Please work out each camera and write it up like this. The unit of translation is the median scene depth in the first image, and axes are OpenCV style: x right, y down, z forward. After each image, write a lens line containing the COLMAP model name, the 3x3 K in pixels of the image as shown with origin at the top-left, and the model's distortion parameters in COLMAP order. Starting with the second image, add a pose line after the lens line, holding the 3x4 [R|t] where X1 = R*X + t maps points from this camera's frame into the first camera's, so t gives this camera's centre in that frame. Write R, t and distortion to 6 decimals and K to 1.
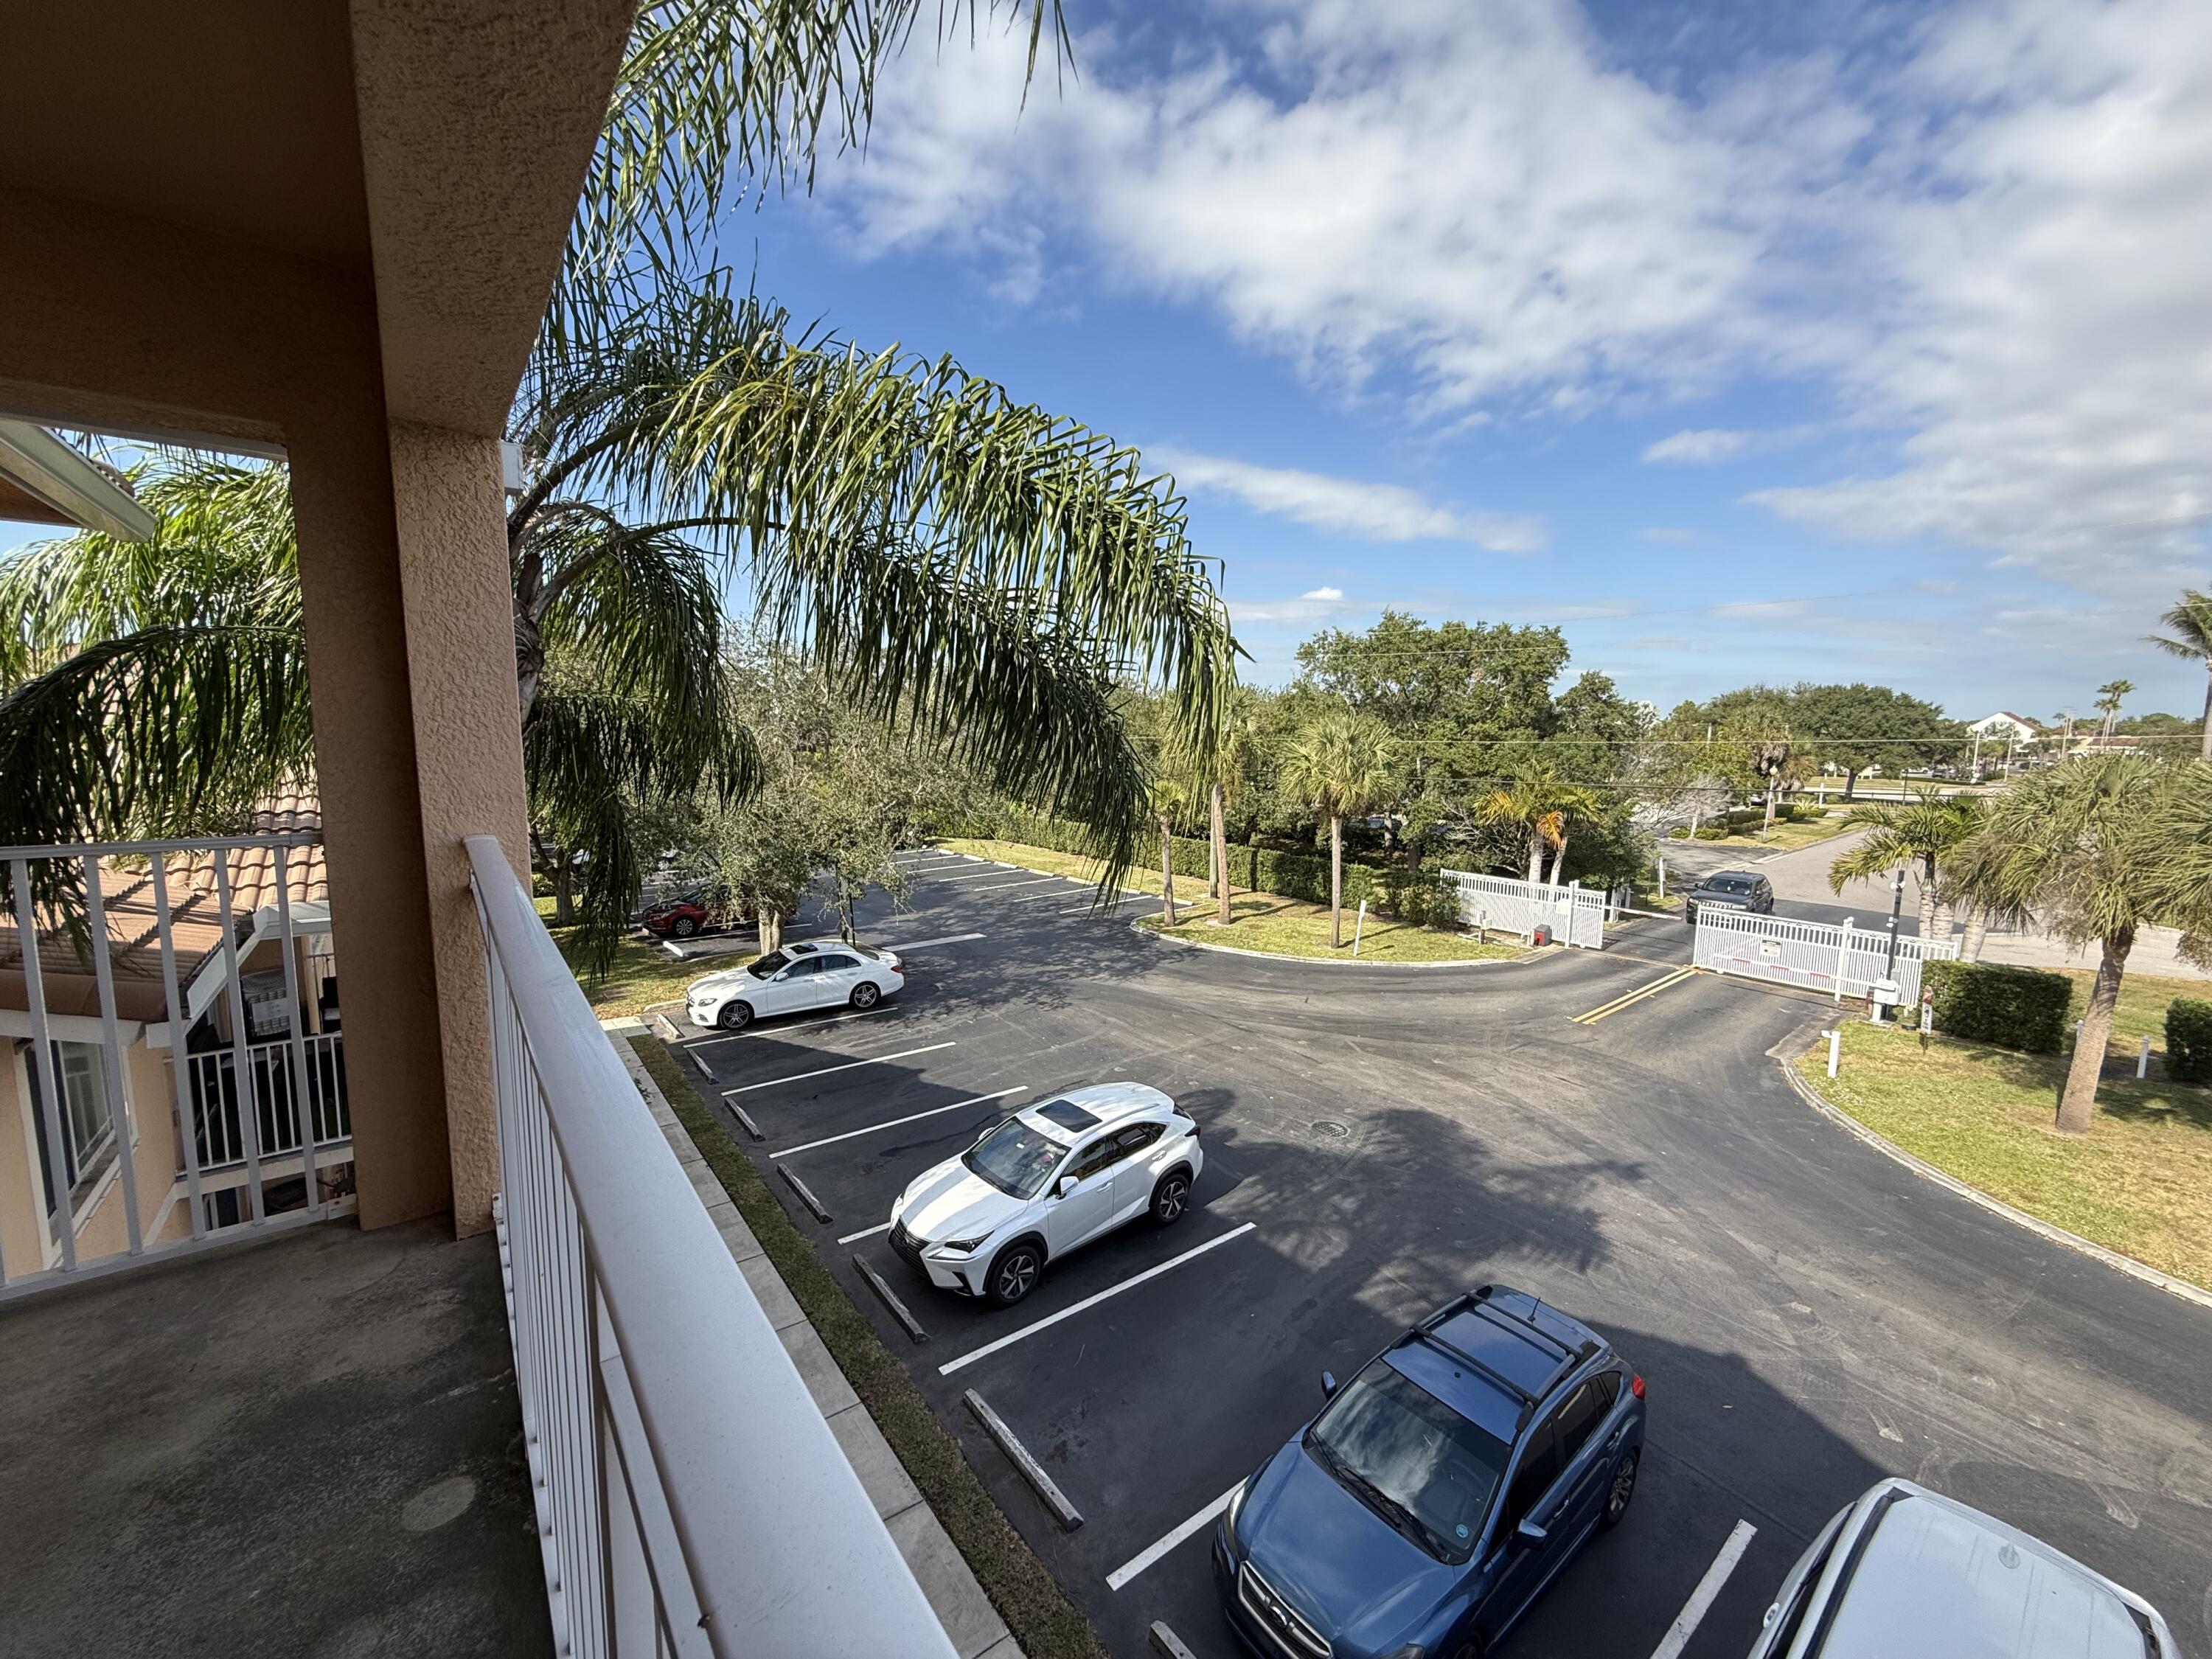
lens RADIAL K [[883.9, 0, 1102.0], [0, 883.9, 827.2], [0, 0, 1]] dist [0.002059, 0.000359]
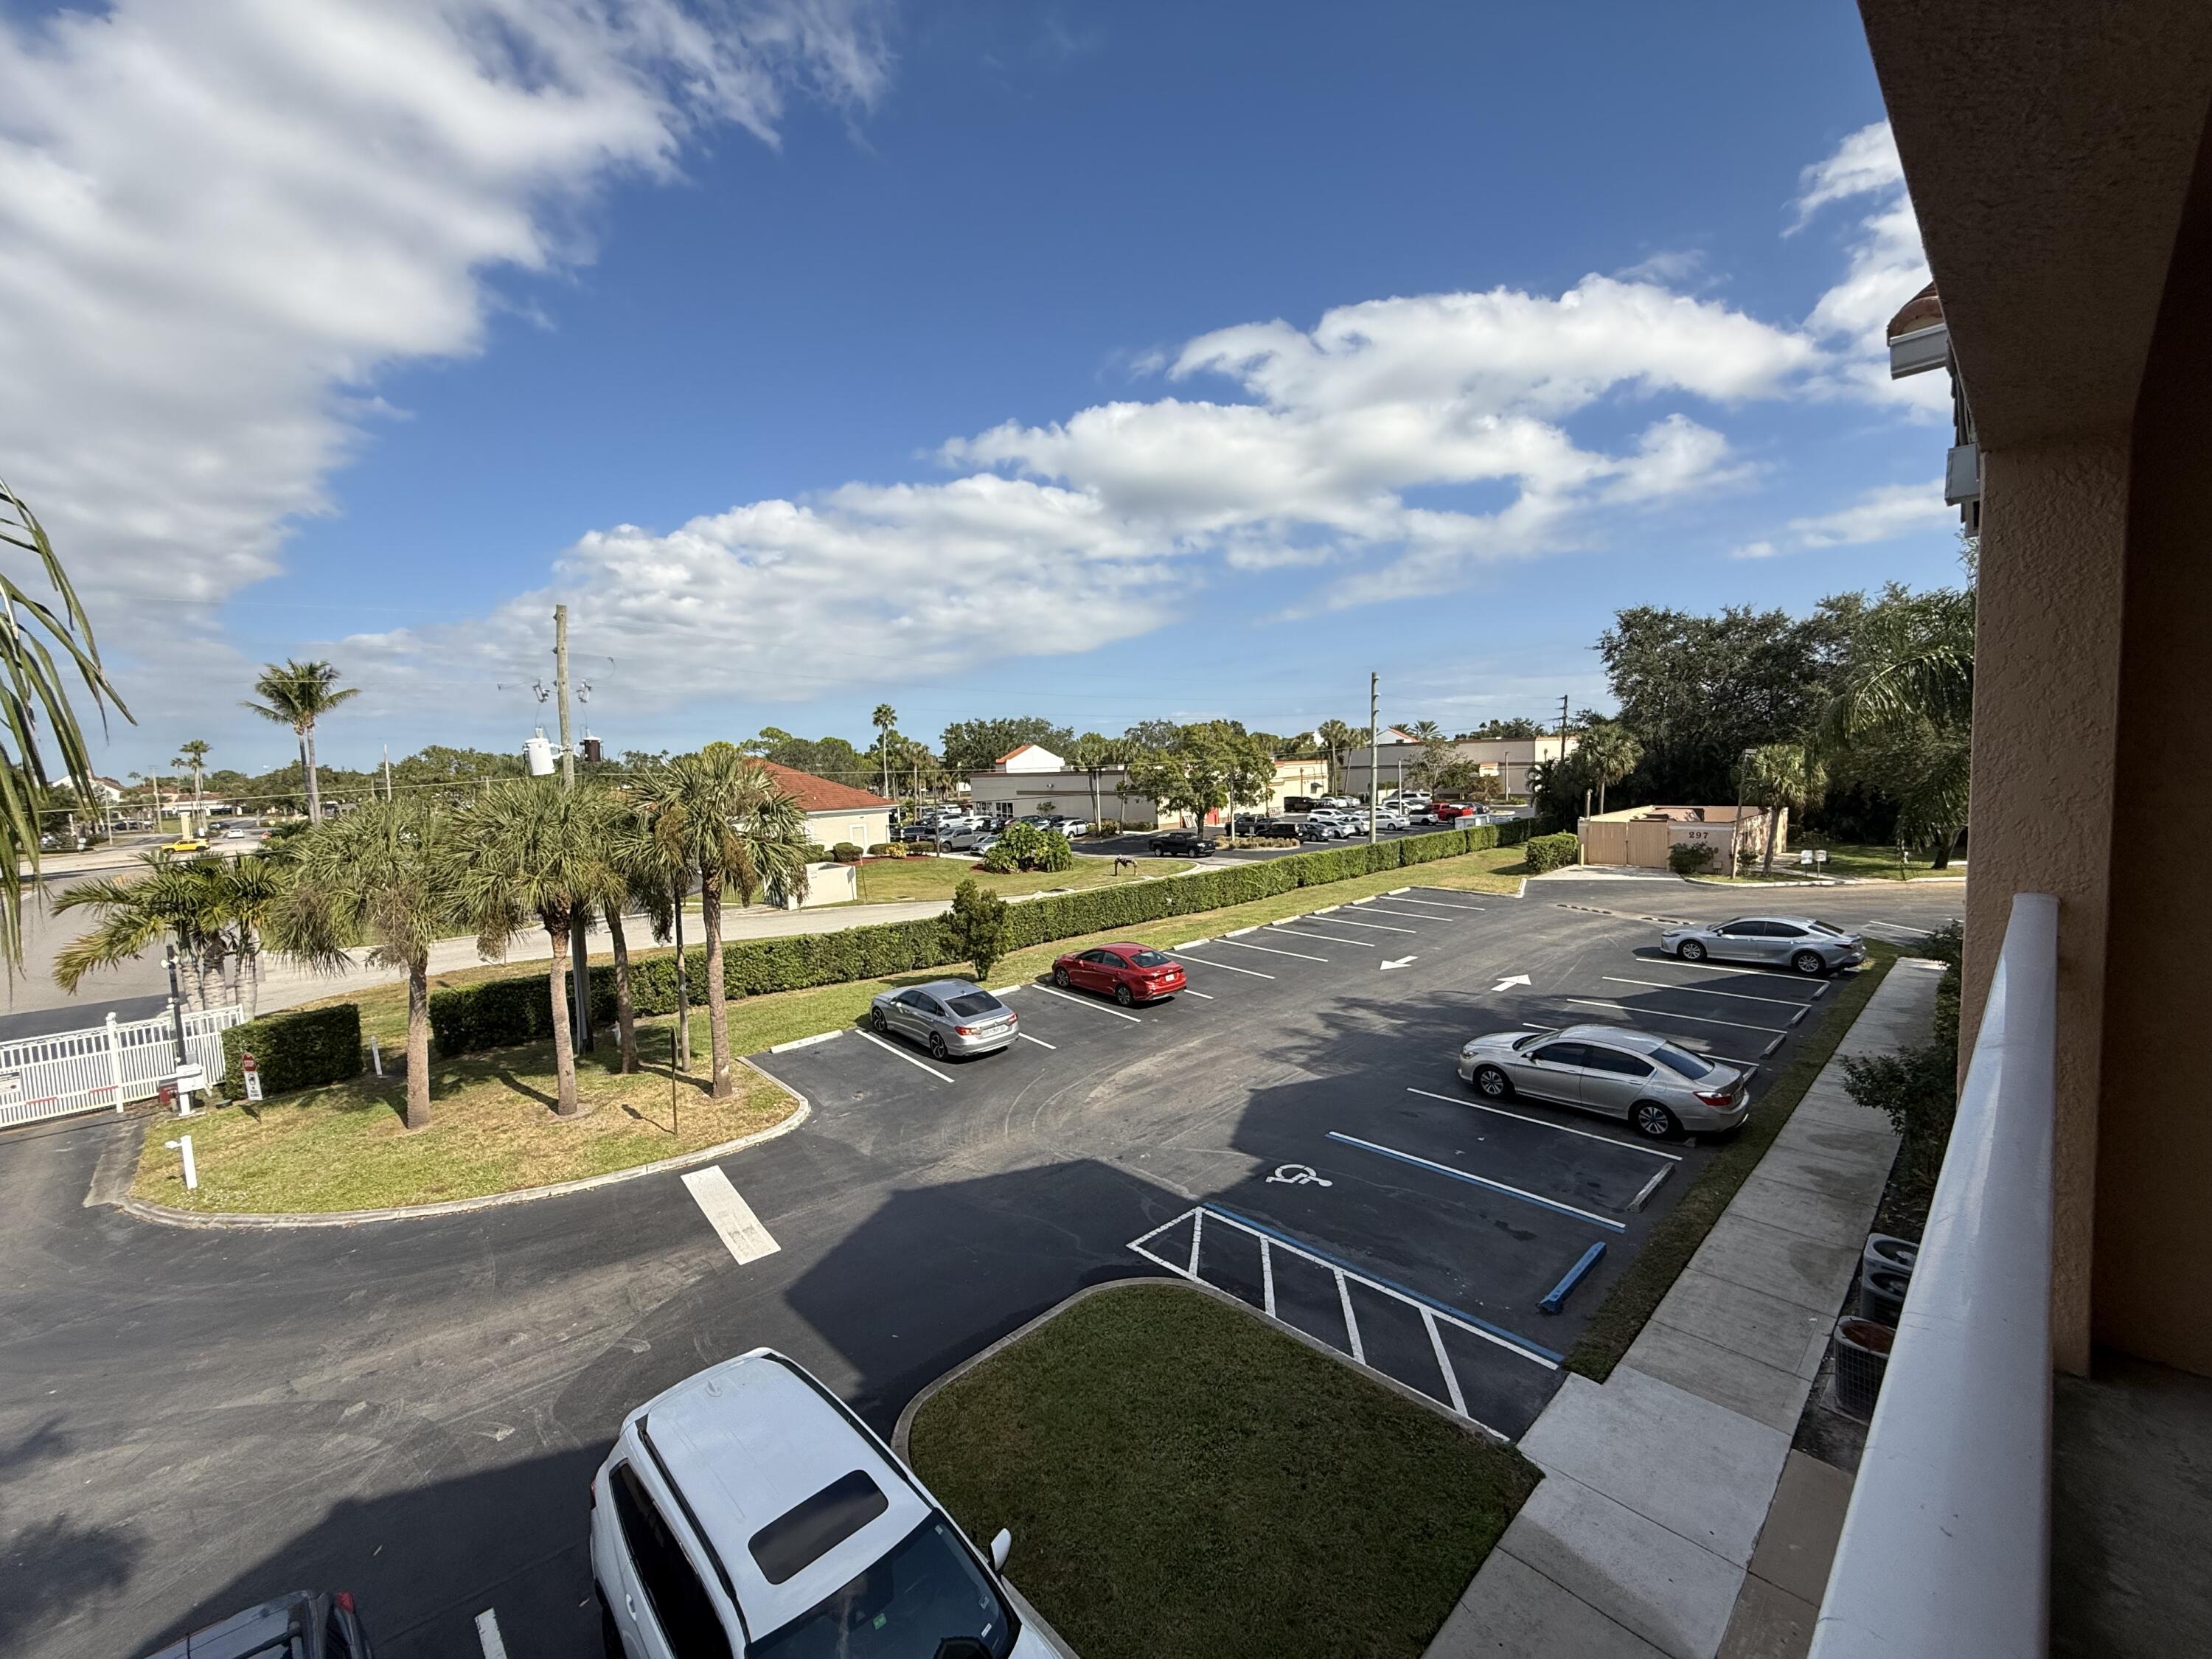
lens RADIAL K [[883.9, 0, 1102.0], [0, 883.9, 827.2], [0, 0, 1]] dist [0.002059, 0.000359]
pose [[-0.085390, -0.084732, 0.992738, -0.097963], [0.149576, 0.983995, 0.096852, -0.020099], [-0.985056, 0.156760, -0.071350, 0.131658]]
